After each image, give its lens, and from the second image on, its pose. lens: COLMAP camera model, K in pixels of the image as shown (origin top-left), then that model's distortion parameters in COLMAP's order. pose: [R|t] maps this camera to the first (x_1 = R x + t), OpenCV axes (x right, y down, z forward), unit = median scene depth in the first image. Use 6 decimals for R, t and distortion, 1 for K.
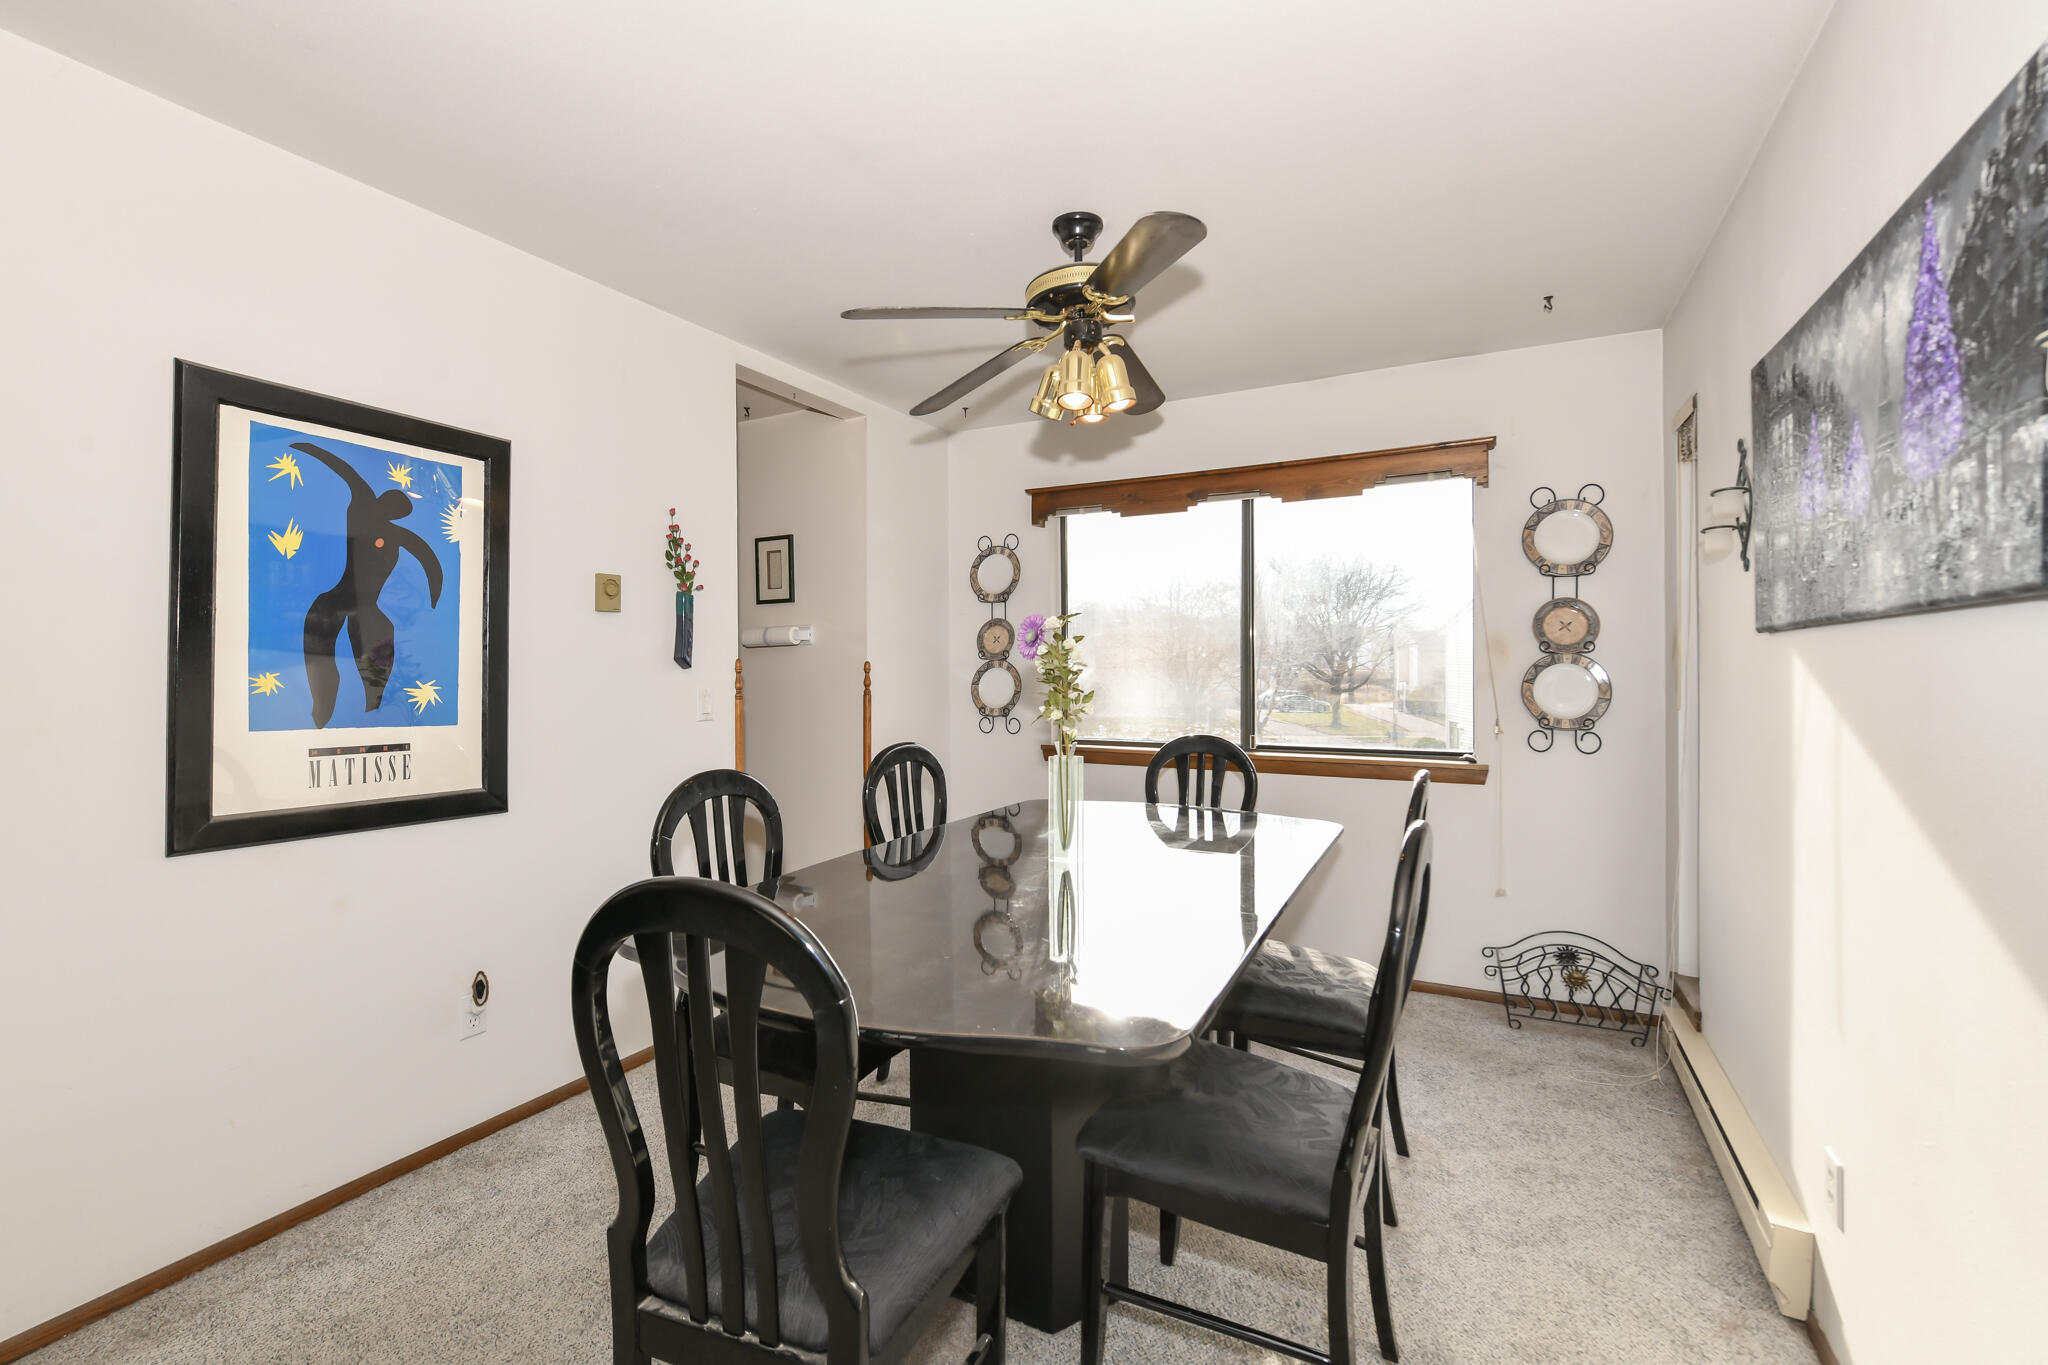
lens RADIAL K [[870.6, 0, 1018.8], [0, 870.6, 675.9], [0, 0, 1]] dist [-0.011340, 0.000052]
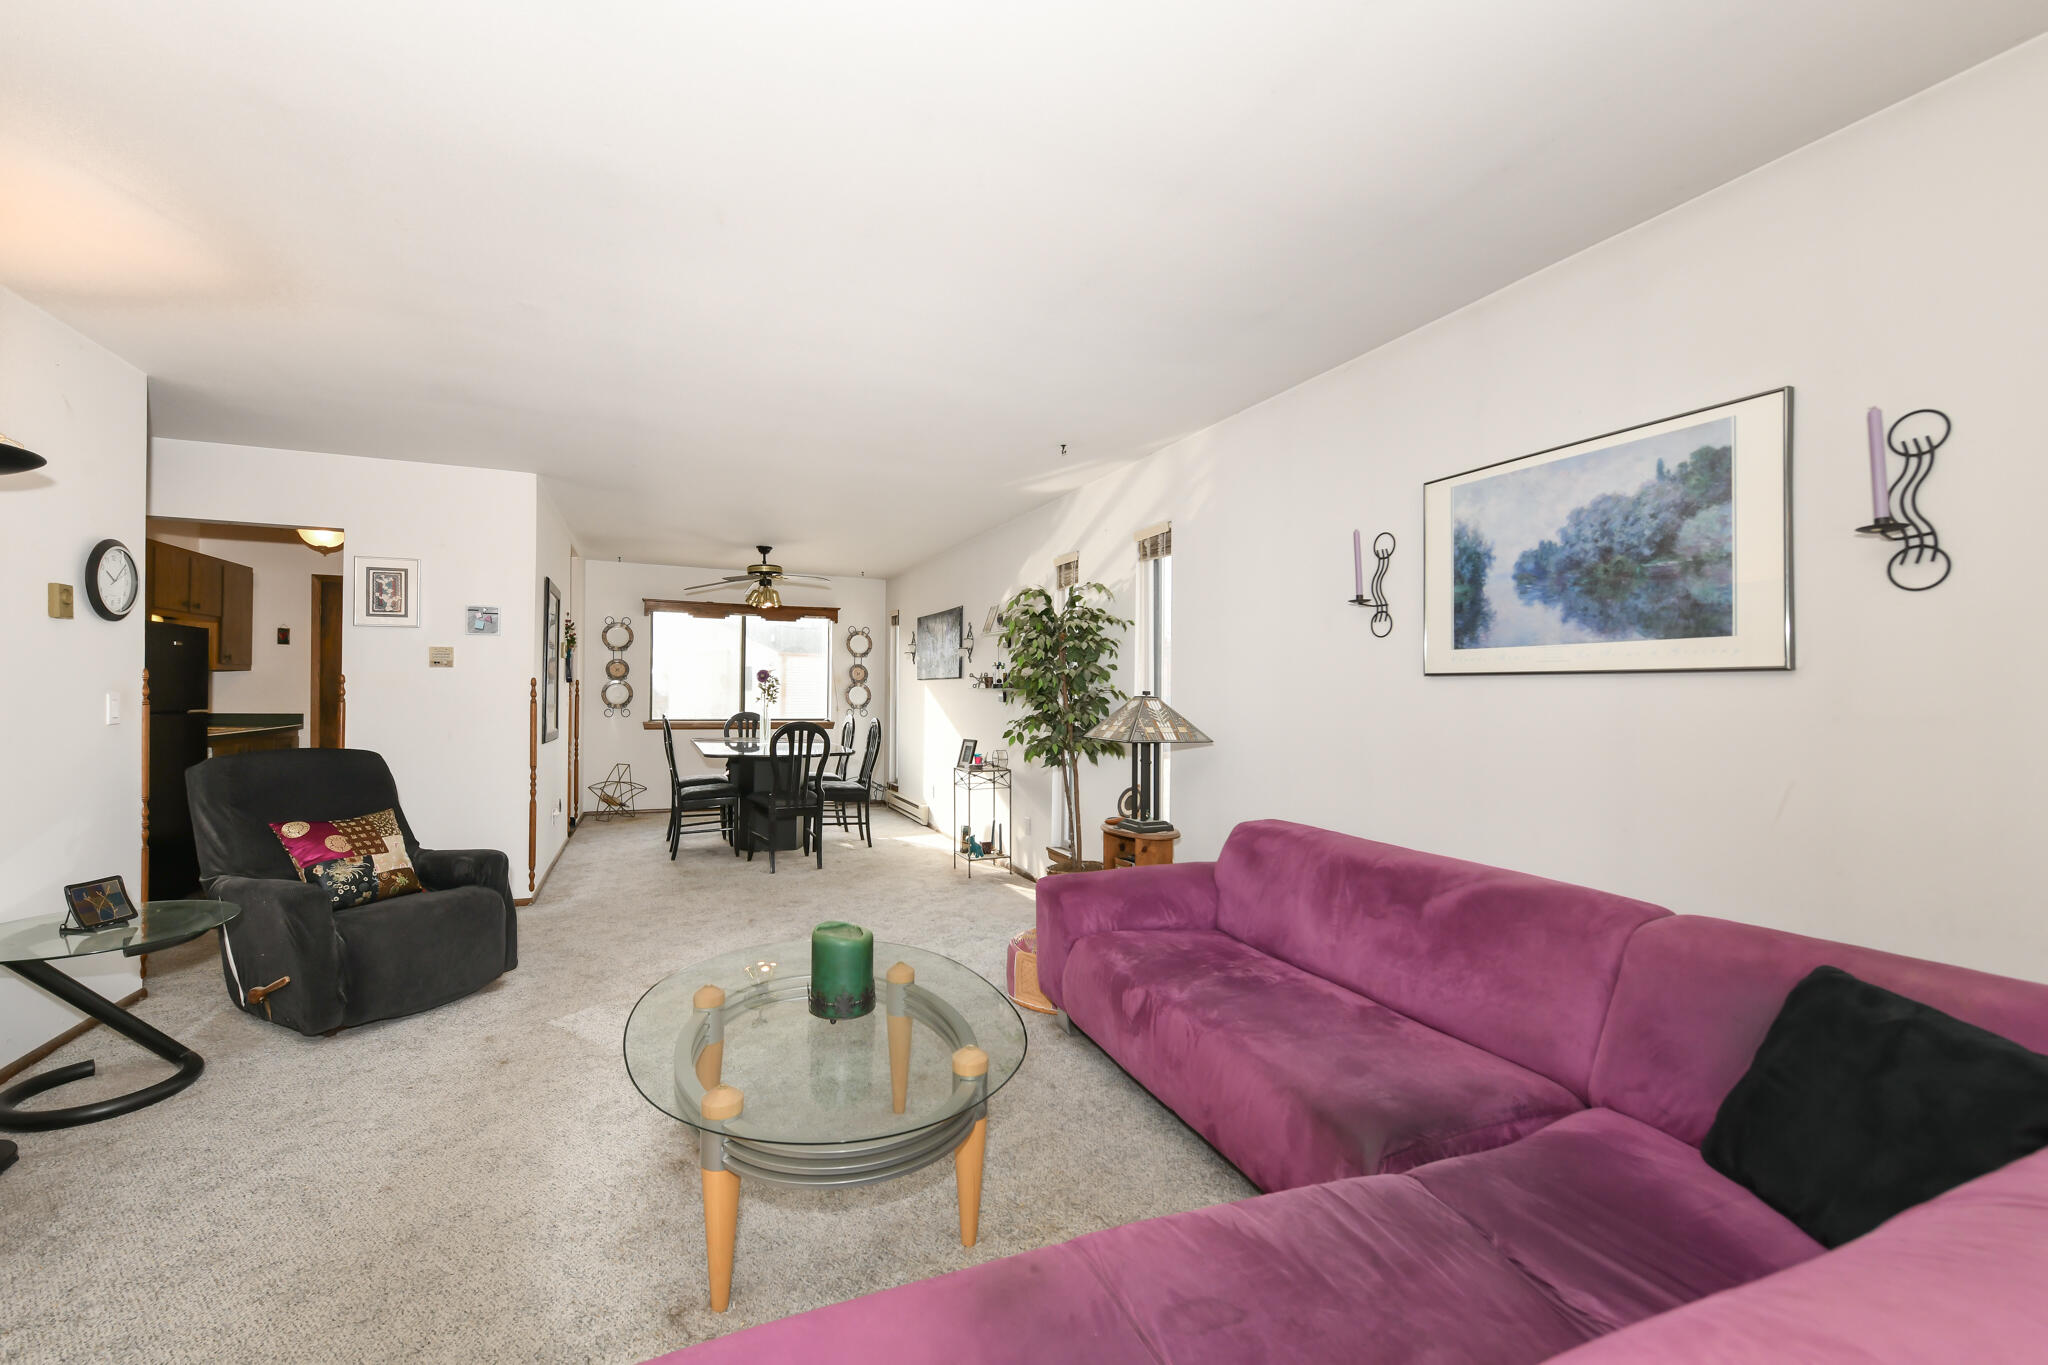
lens RADIAL K [[759.0, 0, 1014.3], [0, 759.0, 693.2], [0, 0, 1]] dist [-0.004080, 0.000156]
pose [[0.626390, 0.008822, 0.779460, -1.054266], [-0.008776, 0.999952, -0.004266, 0.016111], [-0.779461, -0.004169, 0.626437, -1.040607]]
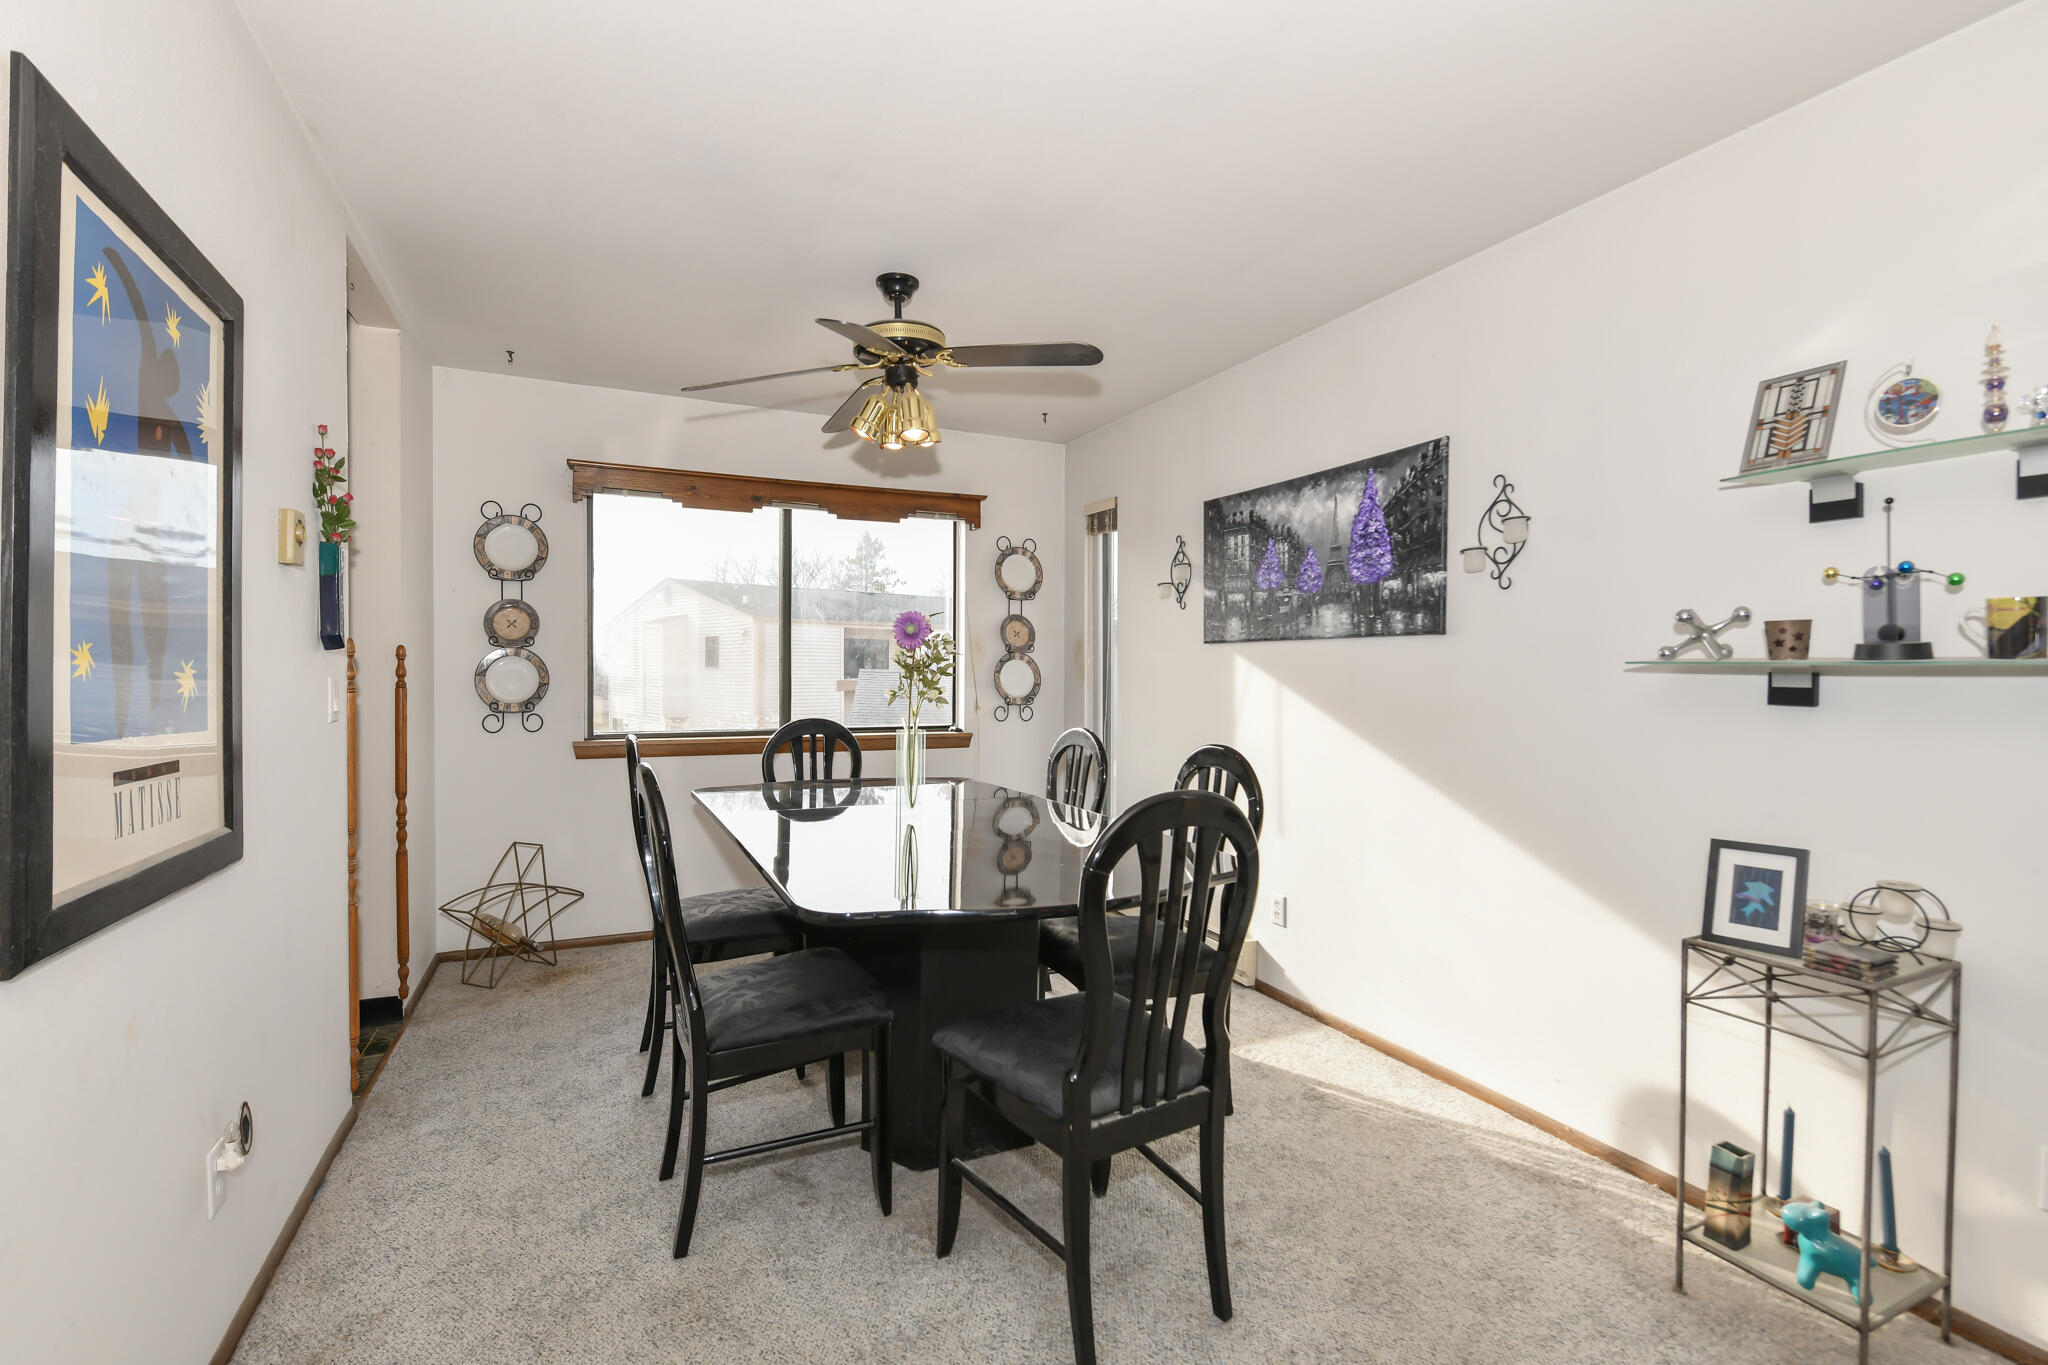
lens RADIAL K [[875.2, 0, 1026.5], [0, 875.2, 680.5], [0, 0, 1]] dist [-0.002368, -0.000063]
pose [[0.613599, -0.004648, 0.789604, -0.517175], [-0.001781, 0.999972, 0.007270, 0.009788], [-0.789616, -0.005867, 0.613573, 0.083701]]
